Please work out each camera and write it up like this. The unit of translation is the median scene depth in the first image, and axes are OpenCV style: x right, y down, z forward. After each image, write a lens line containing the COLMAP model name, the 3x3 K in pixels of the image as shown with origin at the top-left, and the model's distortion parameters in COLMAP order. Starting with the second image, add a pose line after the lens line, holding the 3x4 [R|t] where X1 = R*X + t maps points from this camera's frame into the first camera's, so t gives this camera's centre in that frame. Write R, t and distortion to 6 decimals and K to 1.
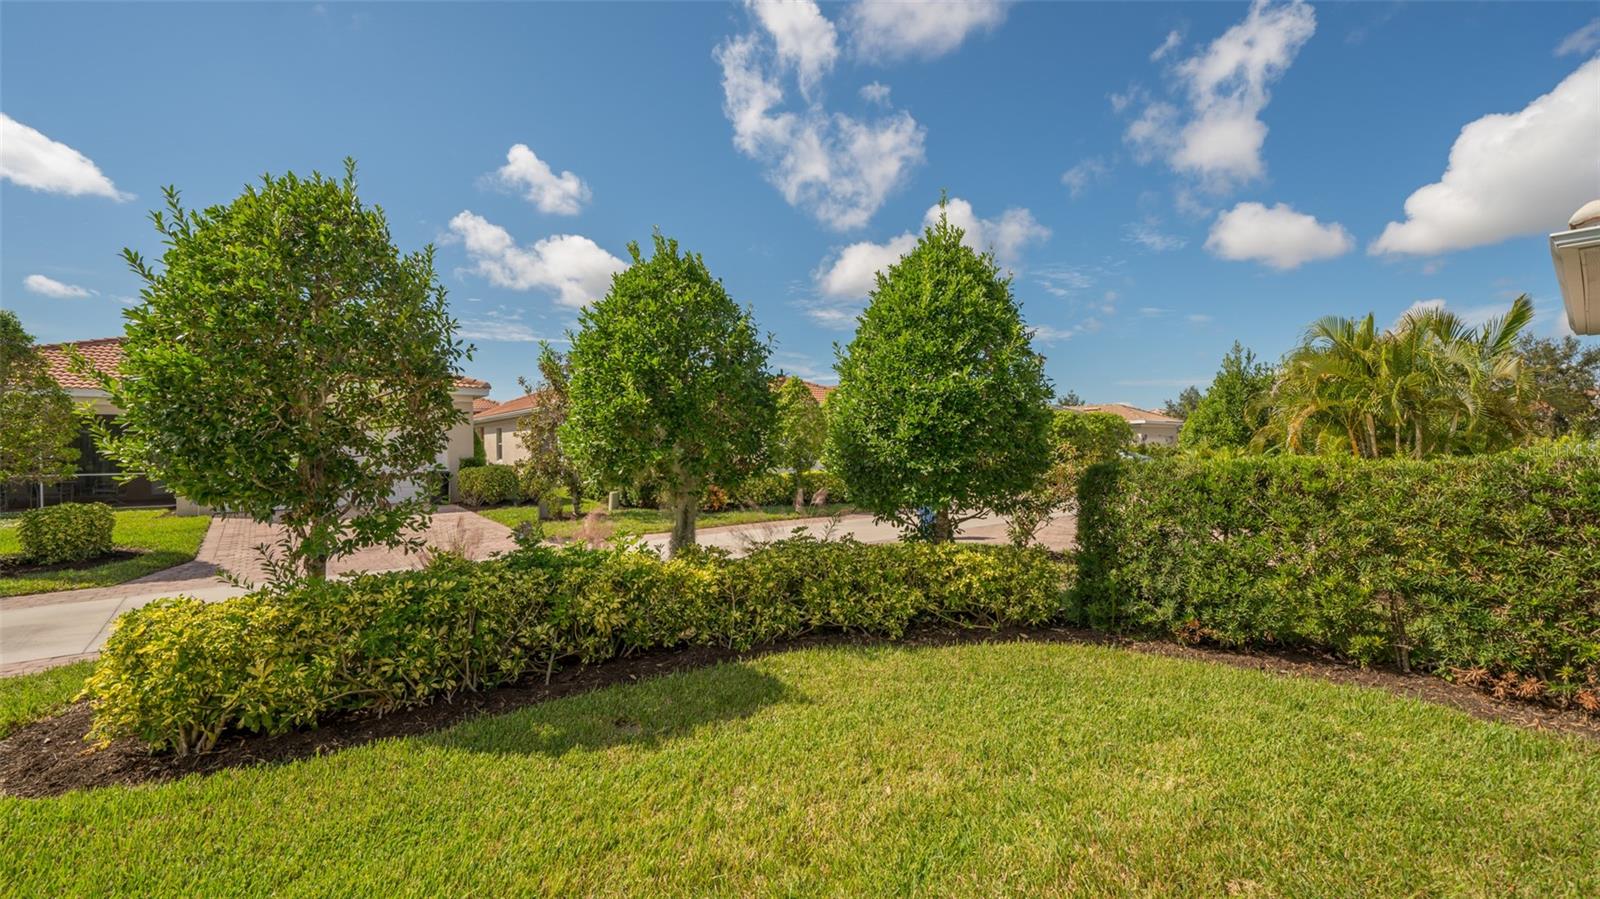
lens RADIAL K [[649.4, 0, 807.8], [0, 649.4, 454.6], [0, 0, 1]] dist [-0.003218, 0.001026]
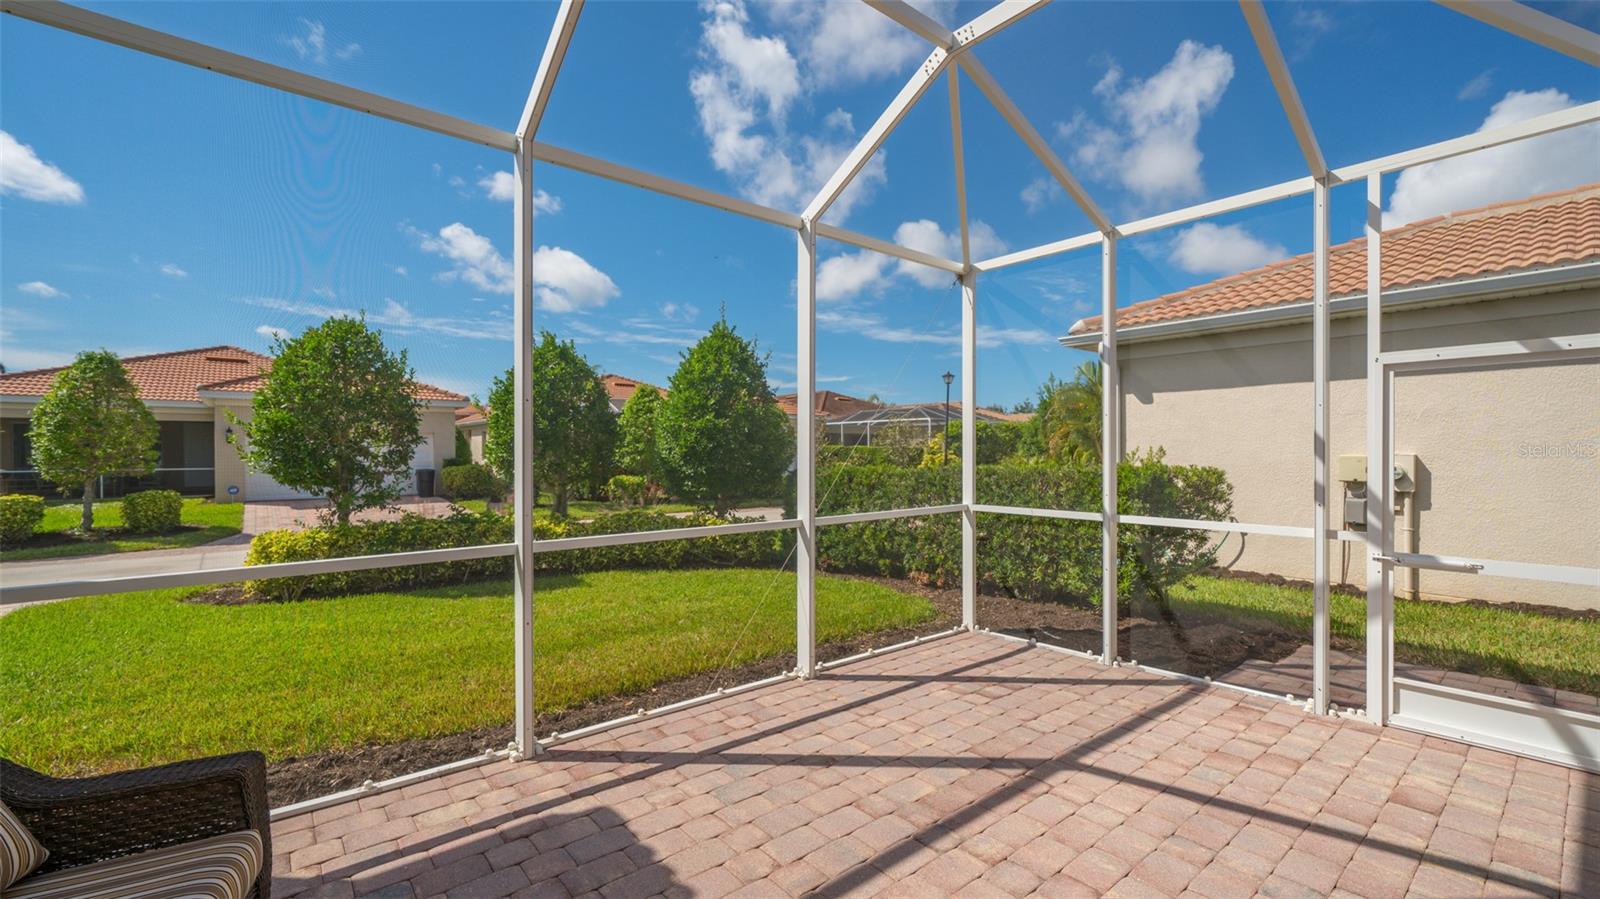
lens RADIAL K [[649.4, 0, 801.2], [0, 649.4, 455.2], [0, 0, 1]] dist [-0.003218, 0.001026]
pose [[0.999964, 0.007987, -0.003017, 0.419823], [-0.007982, 0.999967, 0.001540, -0.022432], [0.003029, -0.001516, 0.999994, -0.639814]]
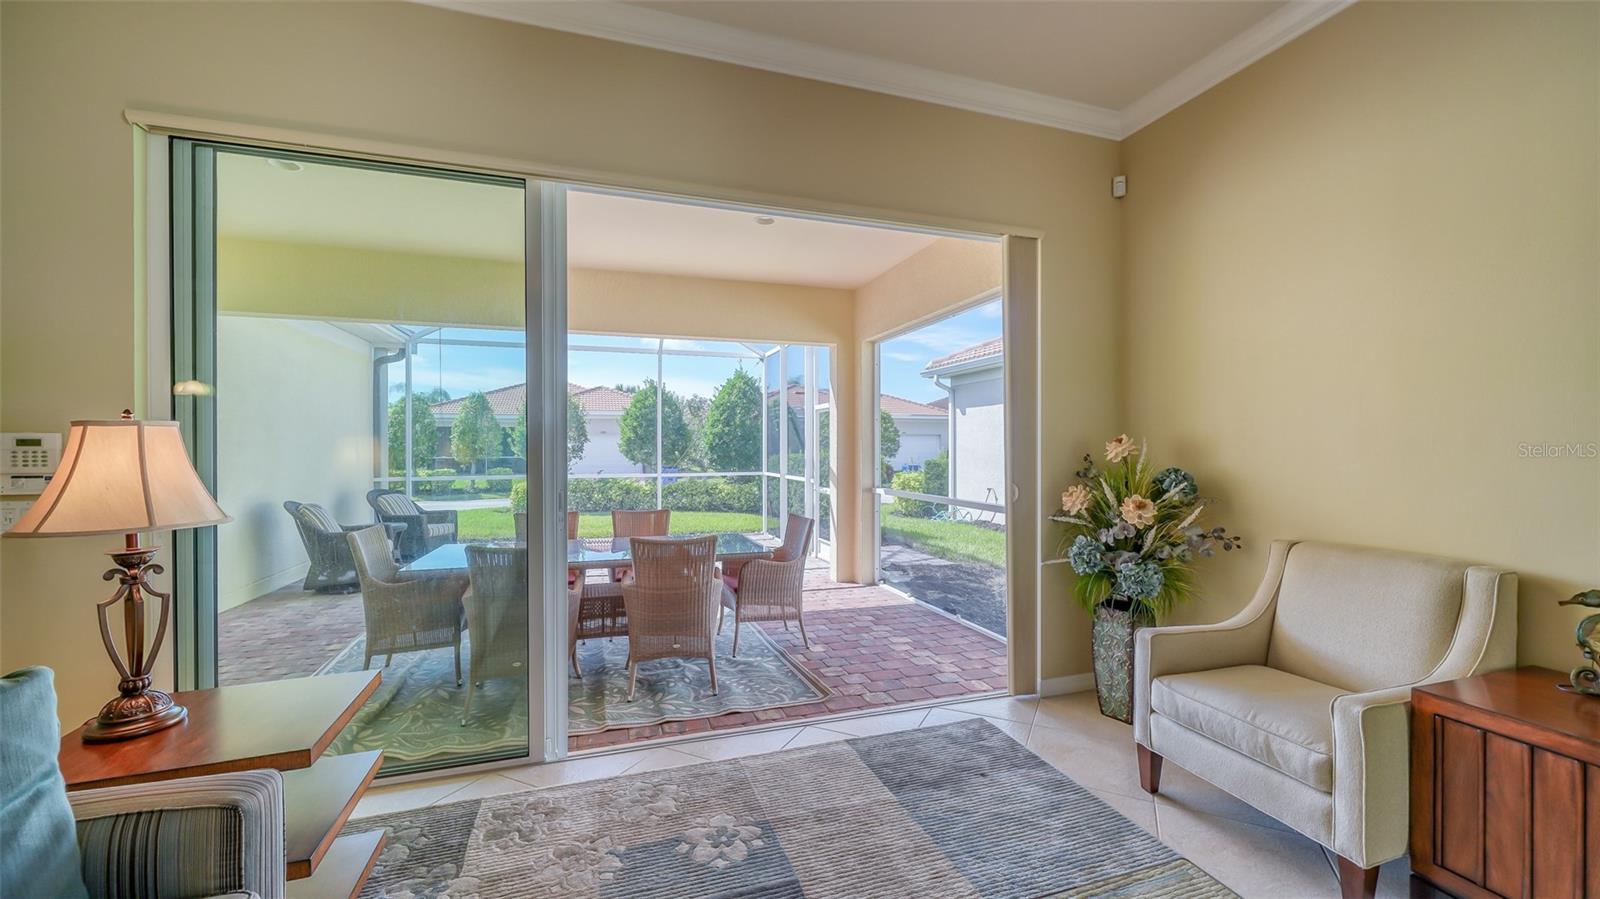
lens RADIAL K [[618.5, 0, 816.6], [0, 618.5, 442.4], [0, 0, 1]] dist [0.000578, -0.000294]
pose [[0.934722, 0.004224, -0.355355, 1.460823], [-0.005992, 0.999975, -0.003874, -0.033293], [0.355329, 0.005751, 0.934724, -1.365859]]
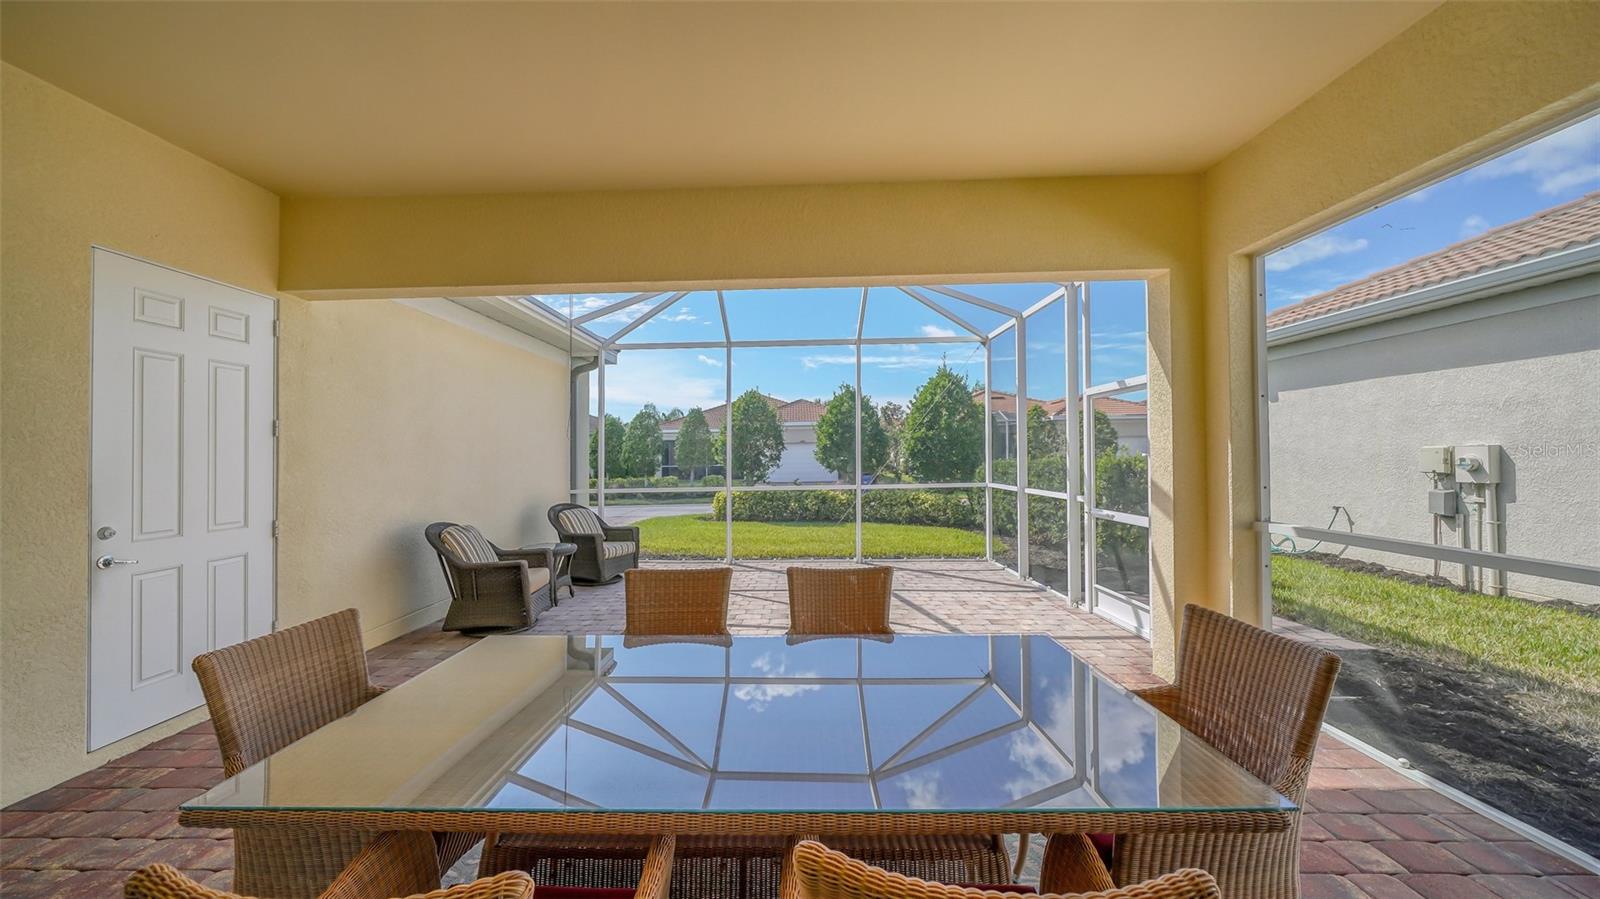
lens RADIAL K [[556.0, 0, 799.4], [0, 556.0, 457.3], [0, 0, 1]] dist [-0.006164, 0.000229]
pose [[0.761034, -0.001824, -0.648710, 1.170485], [0.009366, 0.999923, 0.008177, -0.027600], [0.648644, -0.012299, 0.760992, -0.982976]]
